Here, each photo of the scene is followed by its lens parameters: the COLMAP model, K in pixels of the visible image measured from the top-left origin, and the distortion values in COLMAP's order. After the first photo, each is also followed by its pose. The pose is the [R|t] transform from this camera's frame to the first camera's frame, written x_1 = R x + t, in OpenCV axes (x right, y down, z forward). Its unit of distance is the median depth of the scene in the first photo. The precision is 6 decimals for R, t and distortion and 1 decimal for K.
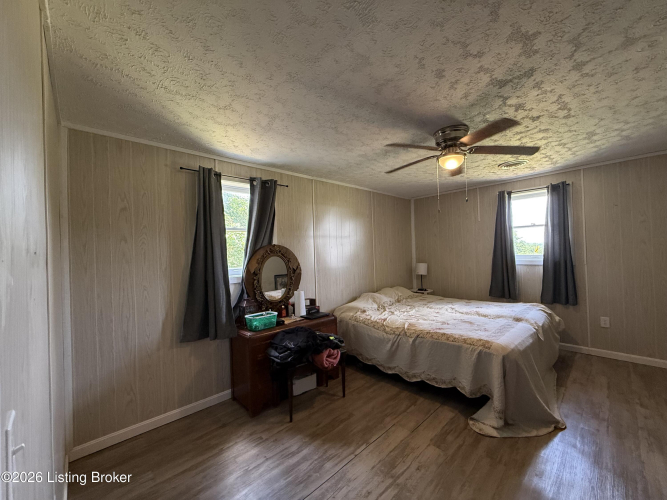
lens RADIAL K [[265.5, 0, 331.7], [0, 265.5, 250.0], [0, 0, 1]] dist [-0.000871, 0.000137]
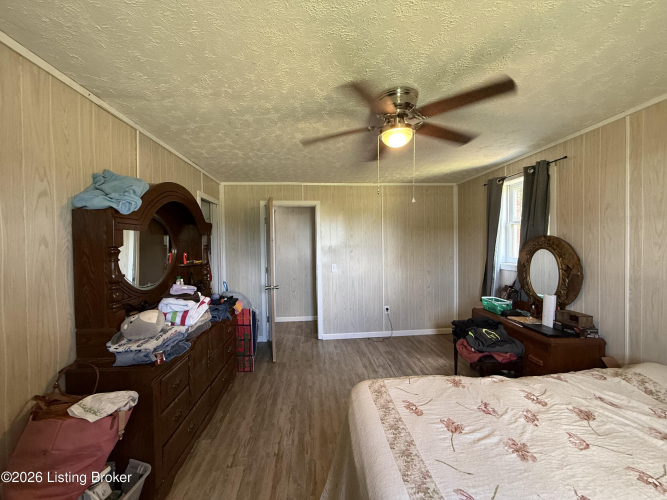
lens RADIAL K [[265.5, 0, 331.7], [0, 265.5, 250.0], [0, 0, 1]] dist [-0.000871, 0.000137]
pose [[-0.624756, 0.057781, -0.778680, 0.926440], [0.040982, 0.998310, 0.041198, -0.039375], [0.779744, -0.006173, -0.626068, 1.040418]]
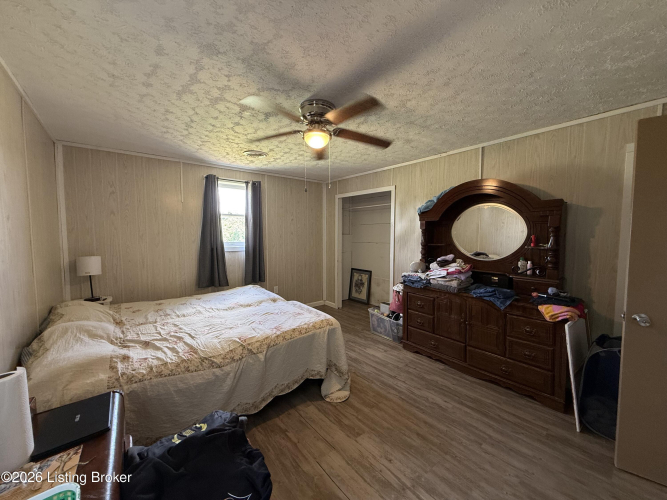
lens RADIAL K [[265.5, 0, 331.7], [0, 265.5, 250.0], [0, 0, 1]] dist [-0.000871, 0.000137]
pose [[0.075178, -0.026879, 0.996808, -0.375980], [-0.011475, 0.999547, 0.027819, 0.020200], [-0.997104, -0.013530, 0.074836, 0.683849]]
